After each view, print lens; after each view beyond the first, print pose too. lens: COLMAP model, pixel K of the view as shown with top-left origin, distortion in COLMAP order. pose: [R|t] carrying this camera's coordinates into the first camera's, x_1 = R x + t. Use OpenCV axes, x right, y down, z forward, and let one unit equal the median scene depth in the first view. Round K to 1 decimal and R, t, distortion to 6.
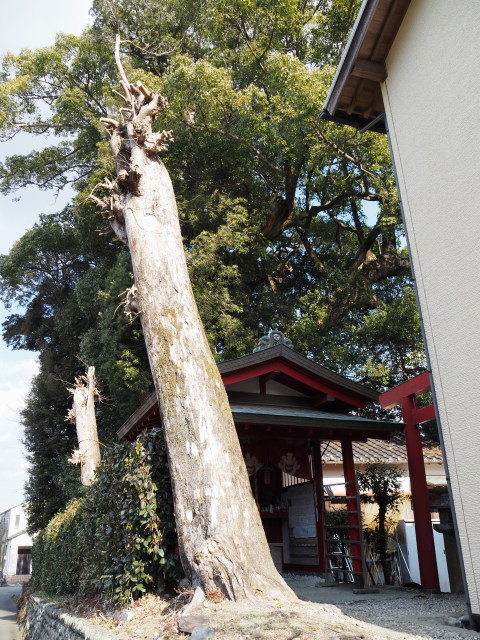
lens RADIAL K [[526.2, 0, 240.0], [0, 526.2, 320.0], [0, 0, 1]] dist [-0.060347, 0.010925]
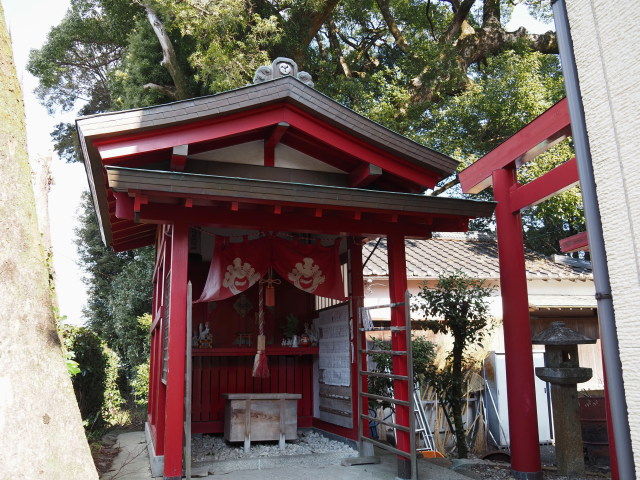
lens RADIAL K [[526.2, 0, 320.0], [0, 526.2, 240.0], [0, 0, 1]] dist [-0.060347, 0.010925]
pose [[0.999134, -0.009068, -0.040599, 0.121406], [0.016254, 0.983470, 0.180341, 0.108061], [0.038292, -0.180845, 0.982766, 0.349986]]
